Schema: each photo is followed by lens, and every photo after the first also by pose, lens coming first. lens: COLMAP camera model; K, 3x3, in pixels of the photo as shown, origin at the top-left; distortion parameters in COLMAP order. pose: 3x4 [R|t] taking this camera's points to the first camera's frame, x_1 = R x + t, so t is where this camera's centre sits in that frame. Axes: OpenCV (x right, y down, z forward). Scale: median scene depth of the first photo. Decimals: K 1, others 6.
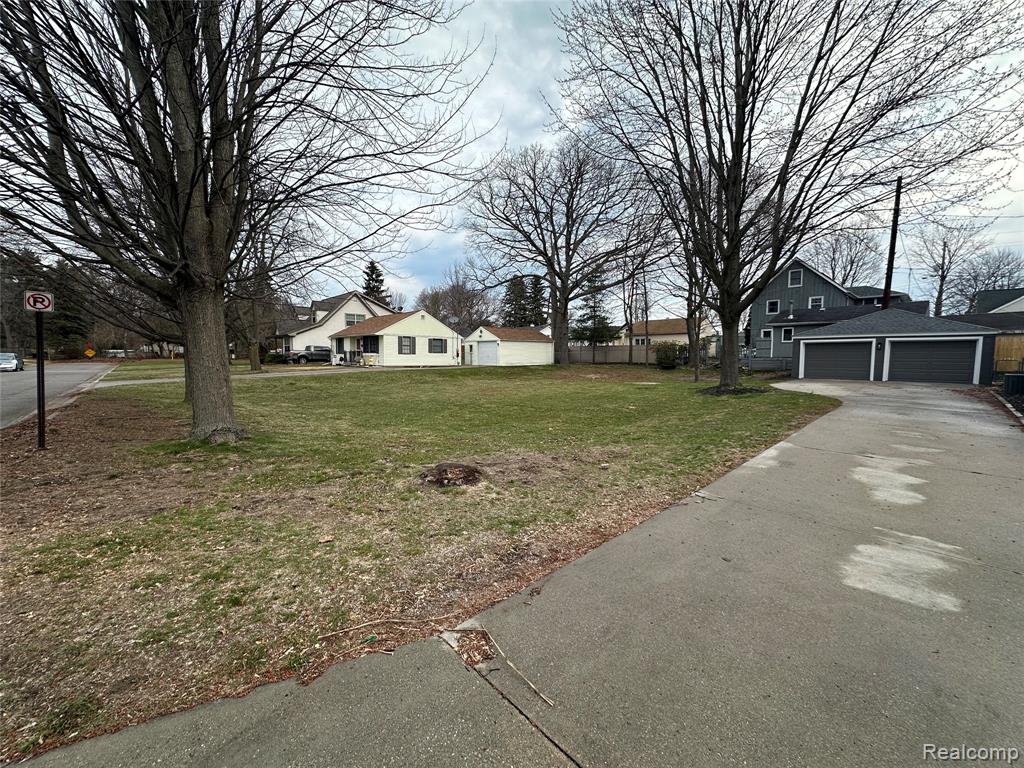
lens RADIAL K [[417.5, 0, 512.0], [0, 417.5, 384.0], [0, 0, 1]] dist [0.001262, -0.000032]
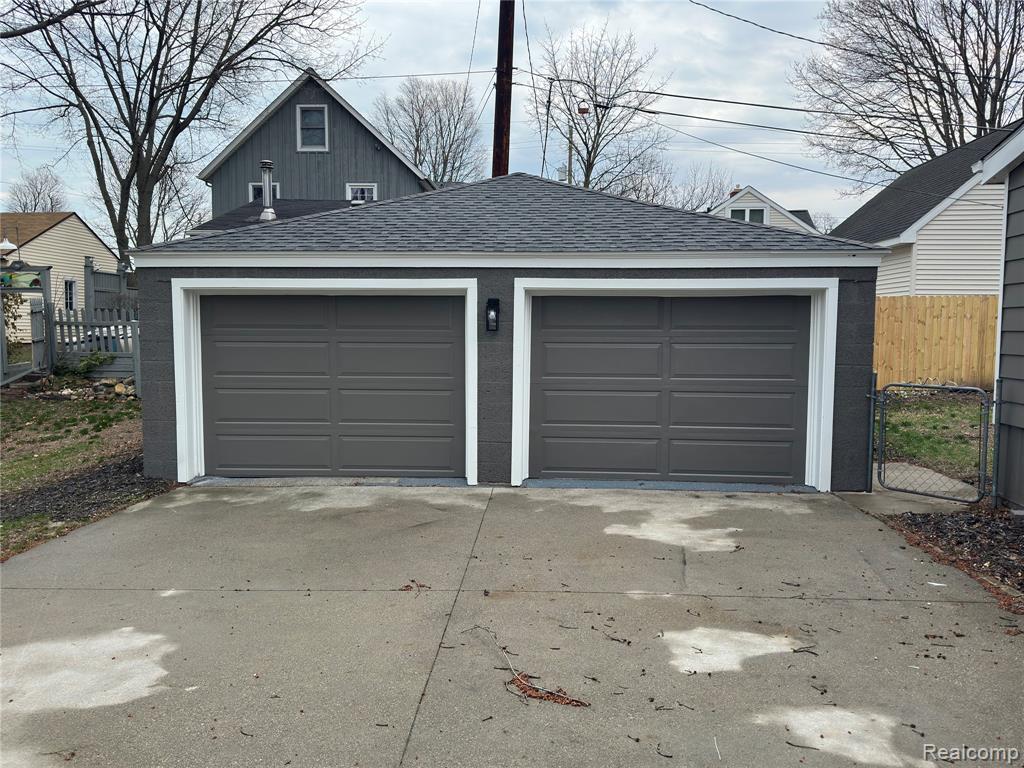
lens RADIAL K [[772.7, 0, 512.0], [0, 772.7, 384.0], [0, 0, 1]] dist [0.004096, 0.000562]
pose [[0.734601, -0.047255, 0.676852, 0.647436], [0.044164, 0.998786, 0.021799, -0.066747], [-0.677061, 0.013879, 0.735796, 0.736725]]
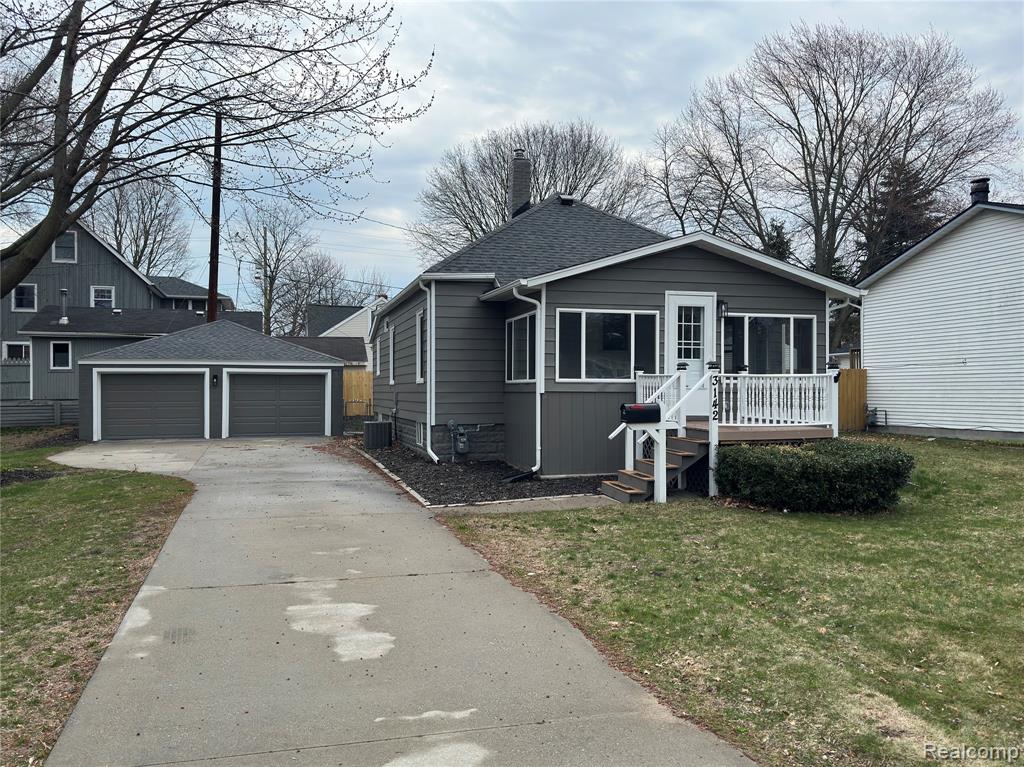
lens RADIAL K [[849.4, 0, 512.0], [0, 849.4, 383.5], [0, 0, 1]] dist [0.068920, -0.013733]
pose [[0.468150, 0.007158, 0.883620, -0.013967], [0.062558, 0.997190, -0.041221, -0.008959], [-0.881432, 0.074575, 0.466387, 0.045447]]
